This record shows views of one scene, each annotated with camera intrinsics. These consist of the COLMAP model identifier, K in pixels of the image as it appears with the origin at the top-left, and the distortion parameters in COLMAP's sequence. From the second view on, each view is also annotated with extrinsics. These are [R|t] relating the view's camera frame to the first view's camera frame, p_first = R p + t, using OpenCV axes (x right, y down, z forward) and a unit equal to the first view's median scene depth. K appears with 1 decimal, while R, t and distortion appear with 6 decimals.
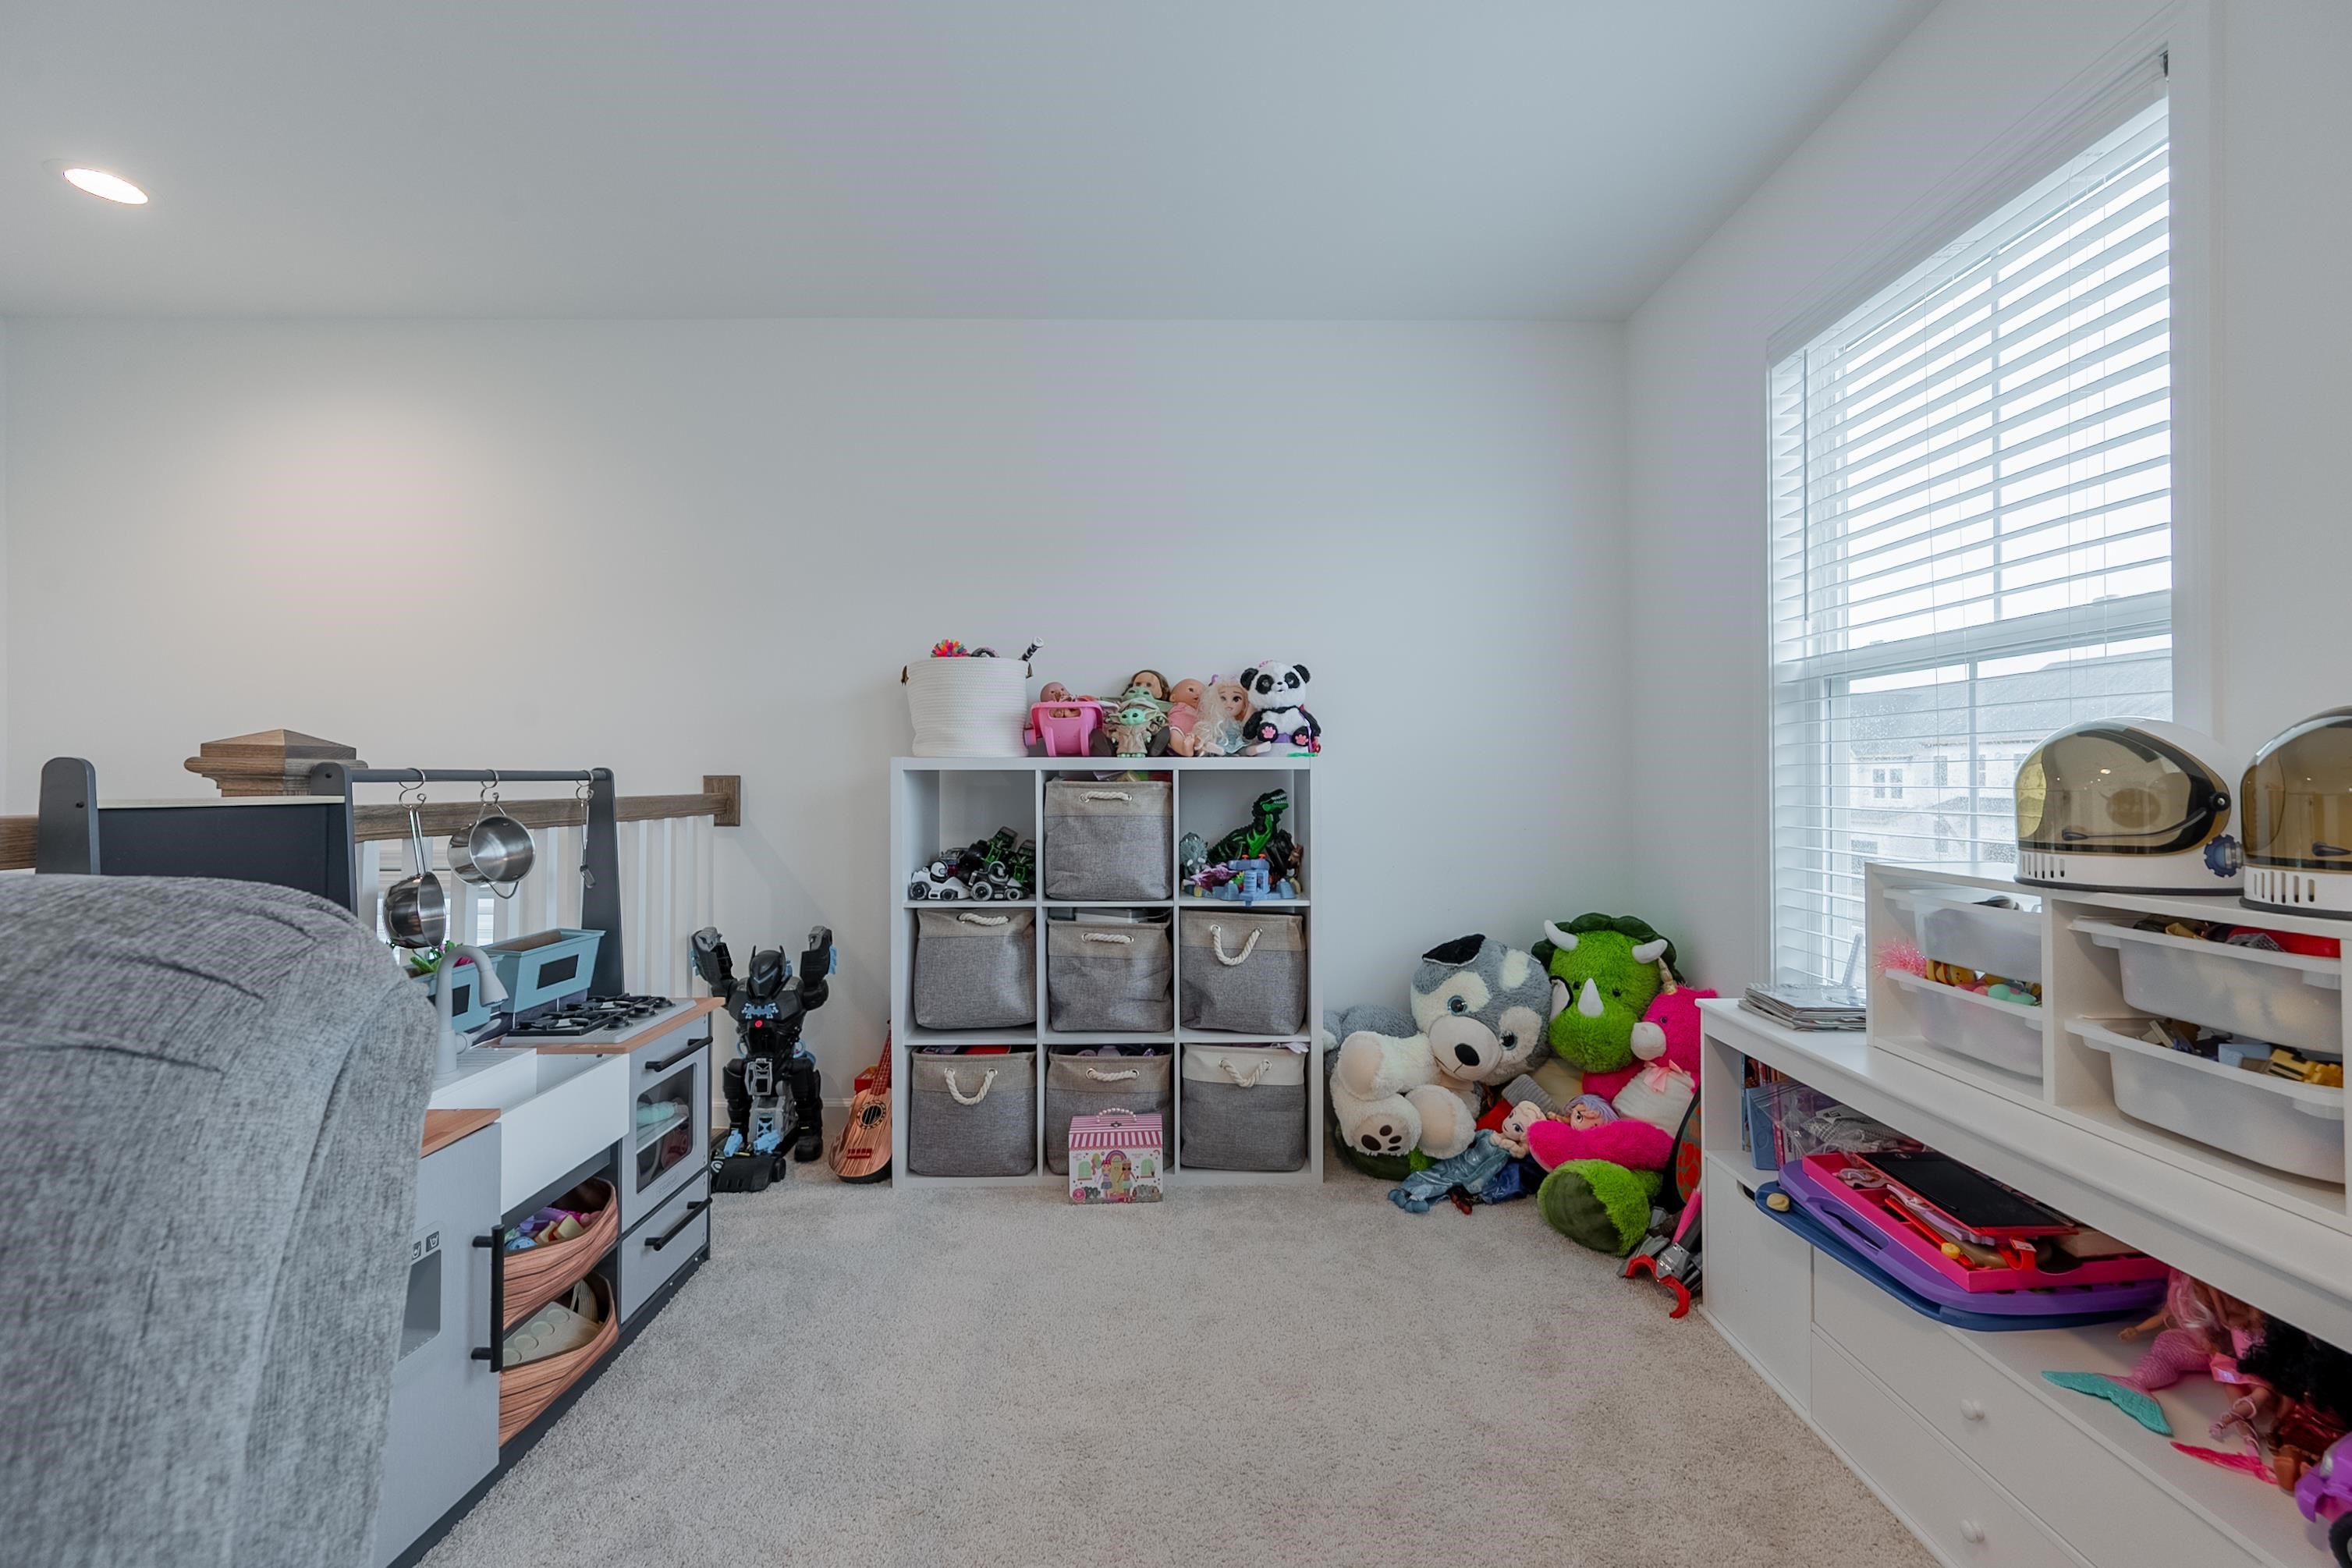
lens RADIAL K [[943.2, 0, 1204.1], [0, 943.2, 770.9], [0, 0, 1]] dist [0.000366, 0.001082]
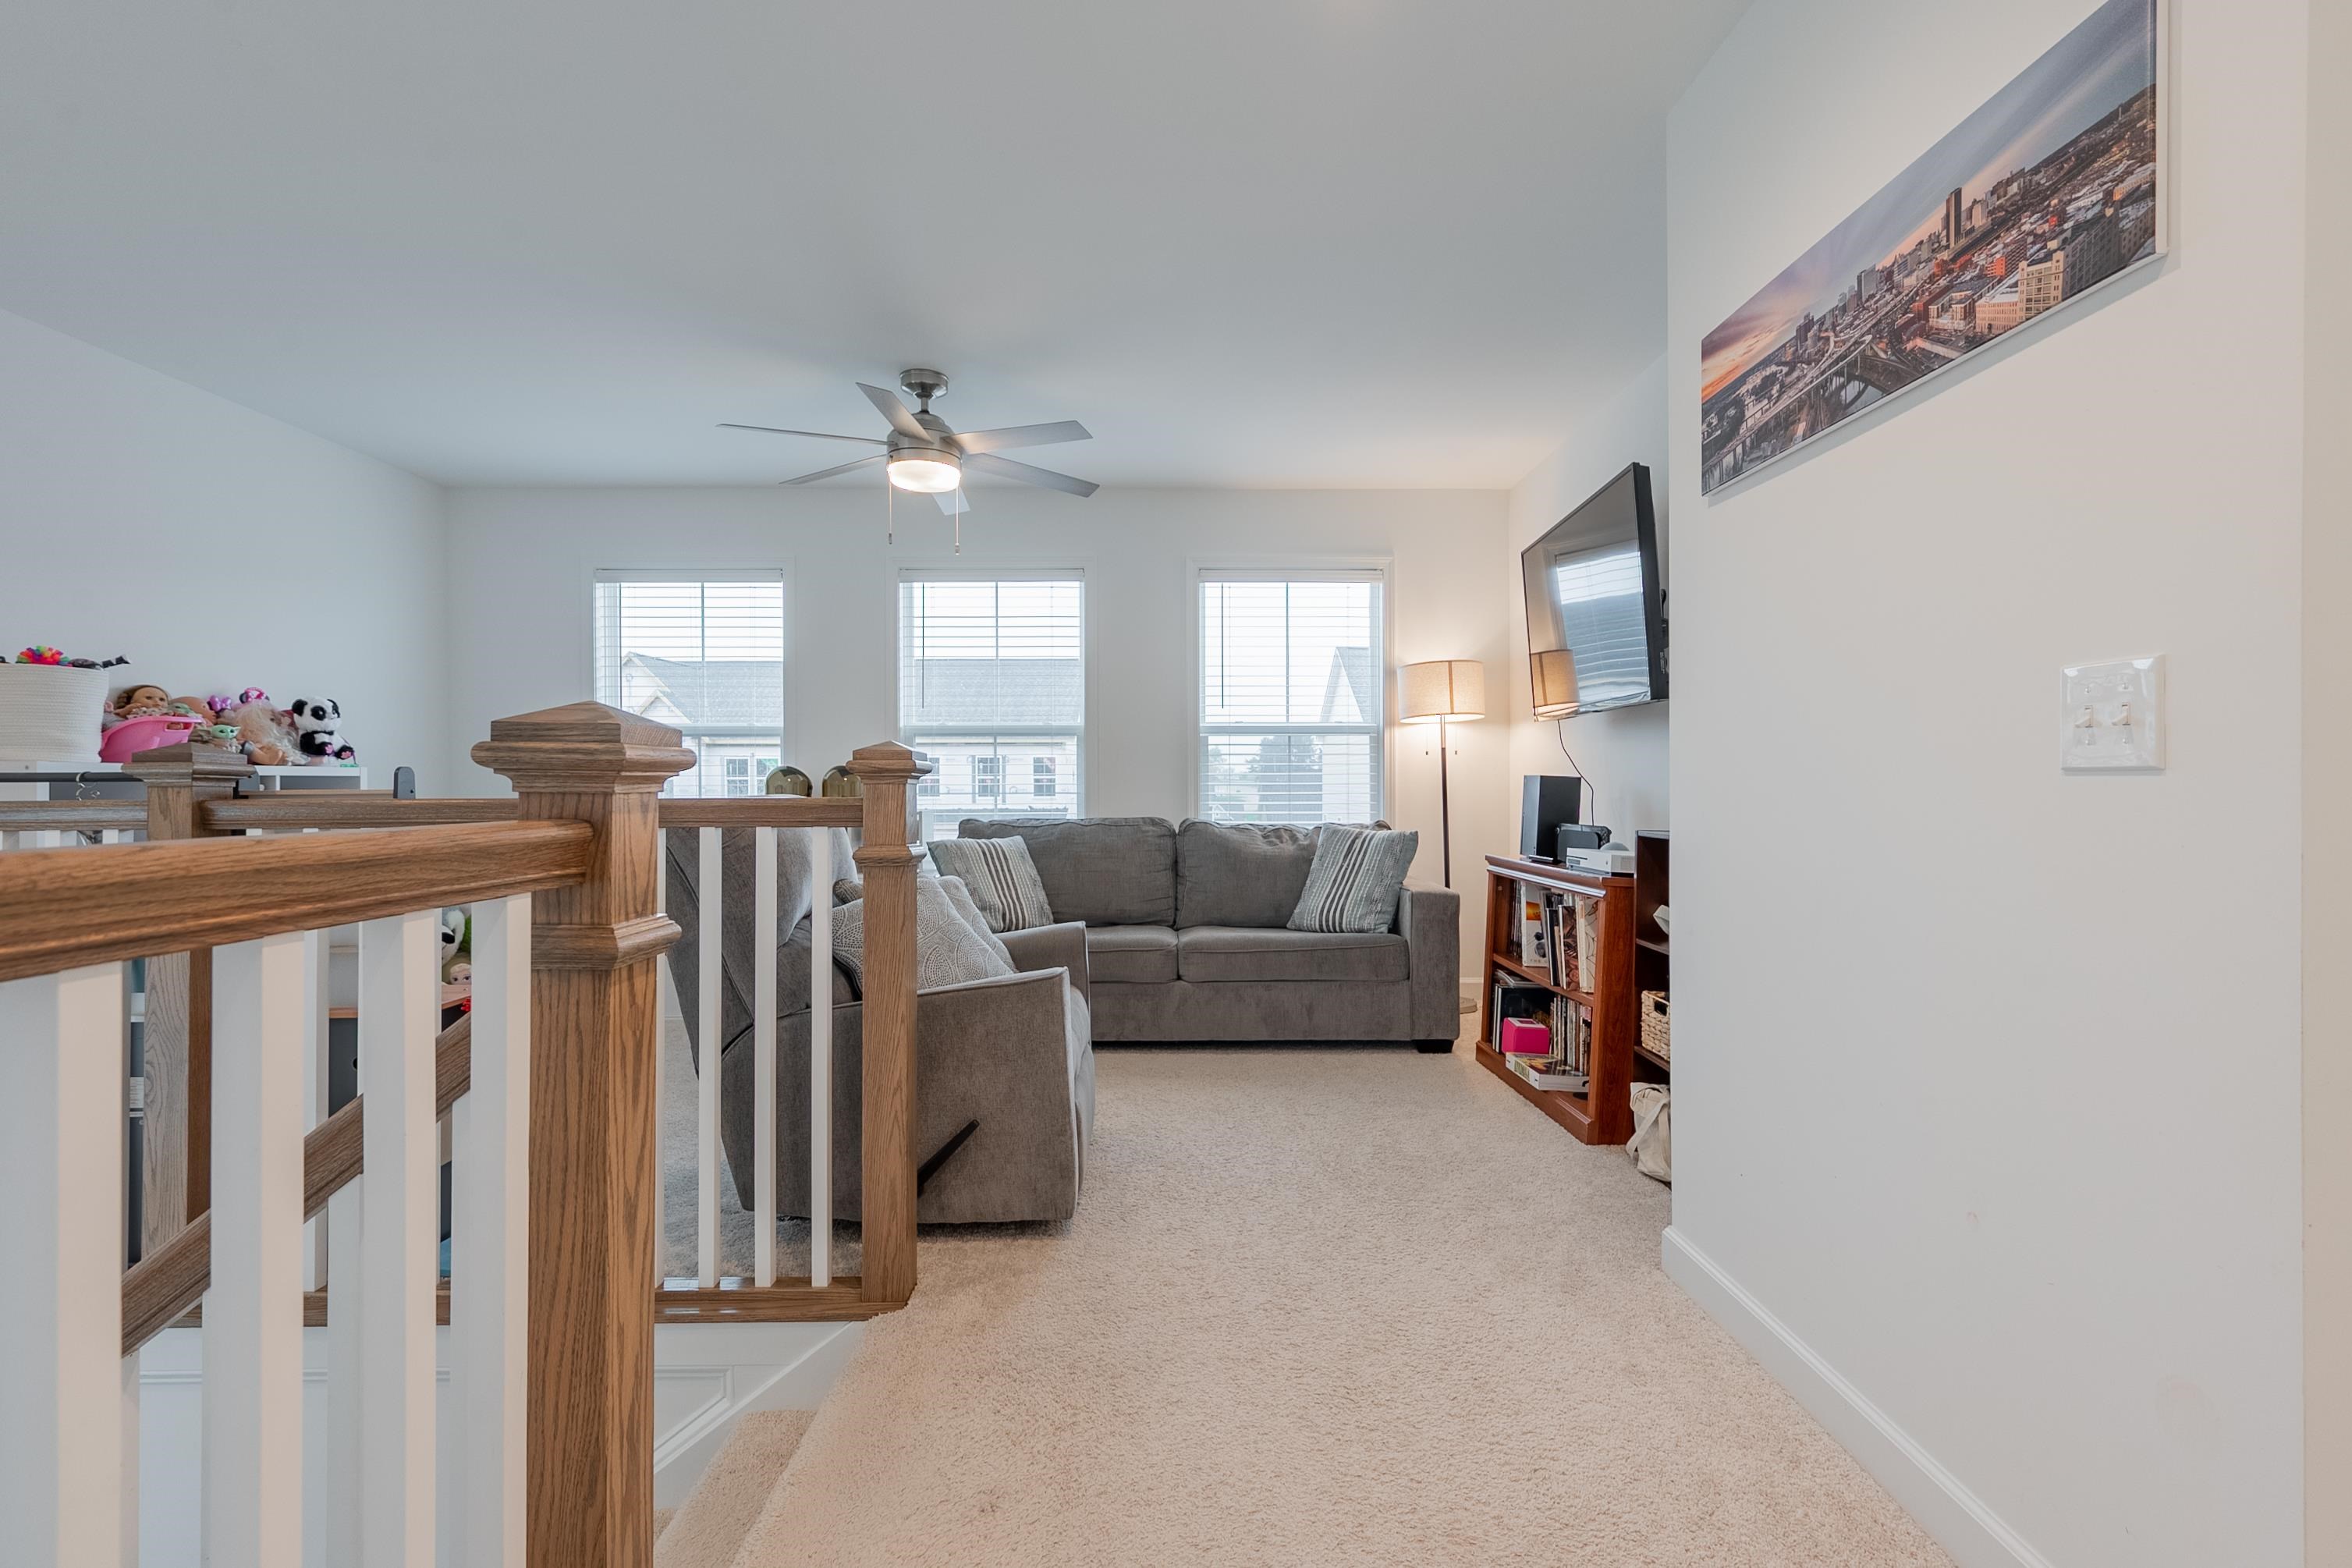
lens RADIAL K [[1017.5, 0, 1177.9], [0, 1017.5, 787.2], [0, 0, 1]] dist [0.001912, 0.000382]
pose [[0.010694, -0.004305, 0.999934, -1.415454], [-0.004474, 0.999981, 0.004353, 0.003059], [-0.999933, -0.004520, 0.010675, -0.257555]]
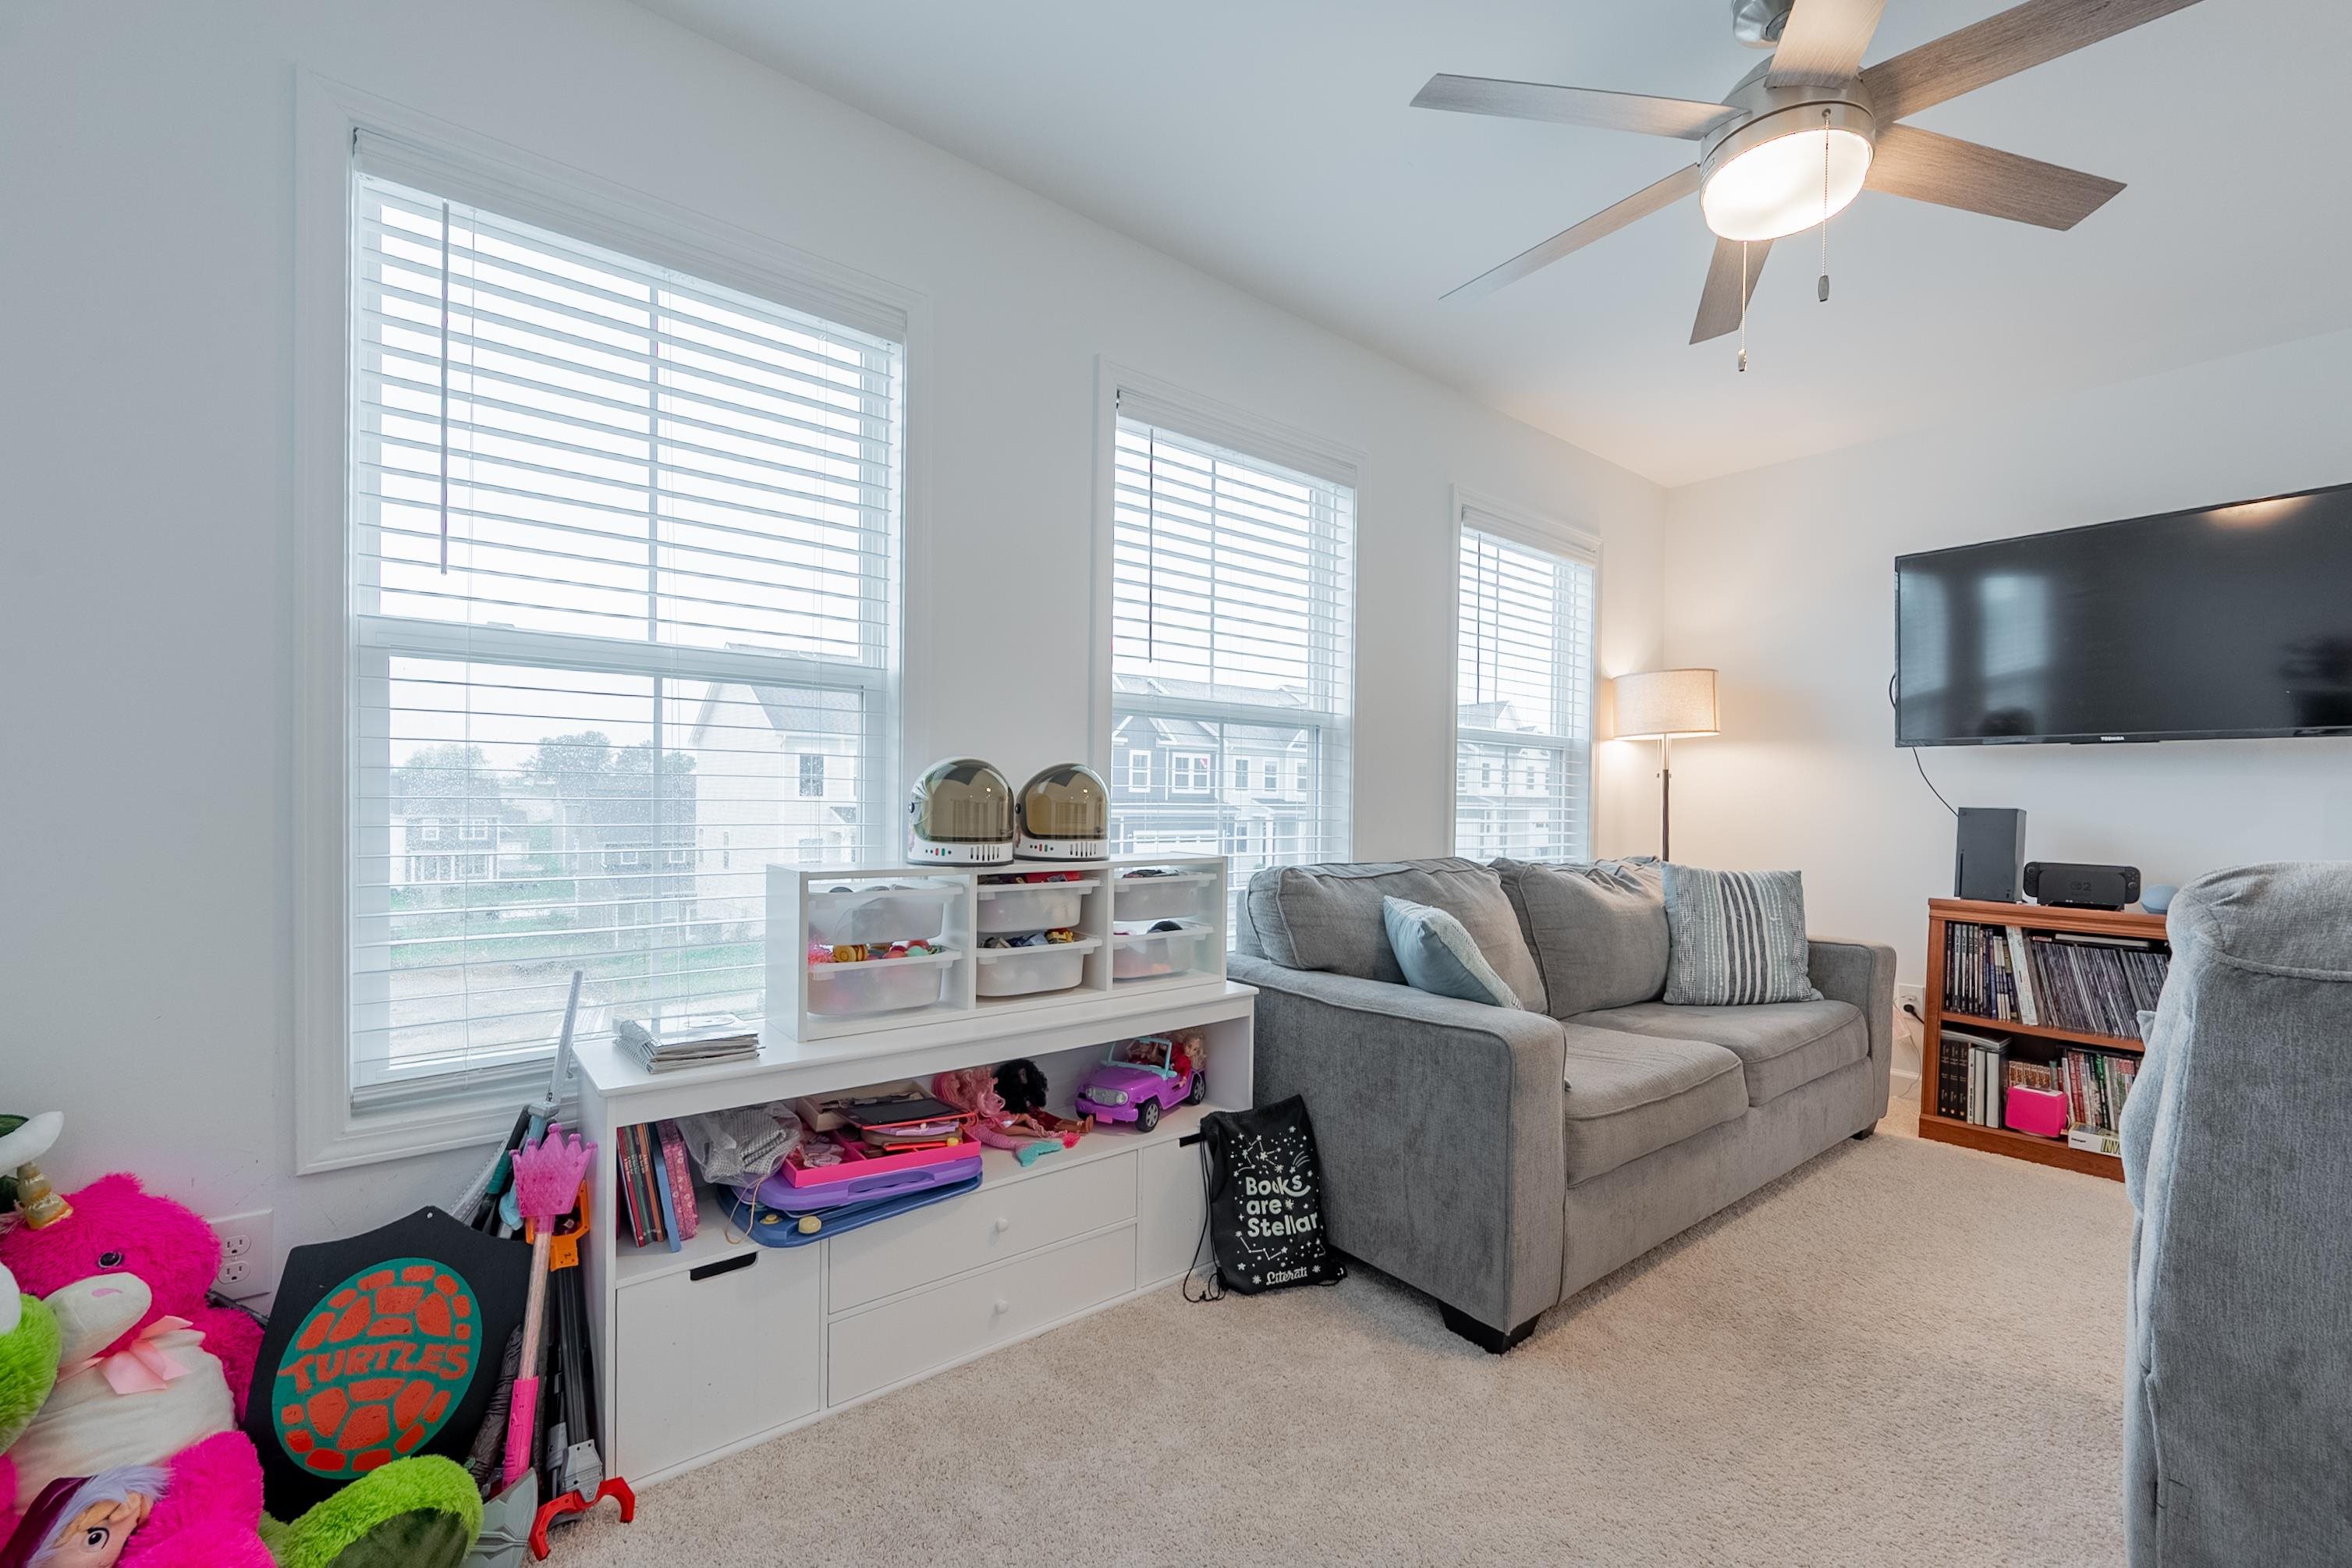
lens RADIAL K [[943.2, 0, 1165.9], [0, 943.2, 810.2], [0, 0, 1]] dist [0.000366, 0.001082]
pose [[-0.603581, -0.024240, 0.796933, -0.245687], [-0.022648, 0.999656, 0.013253, 0.002242], [-0.796980, -0.010050, -0.603922, 0.825109]]
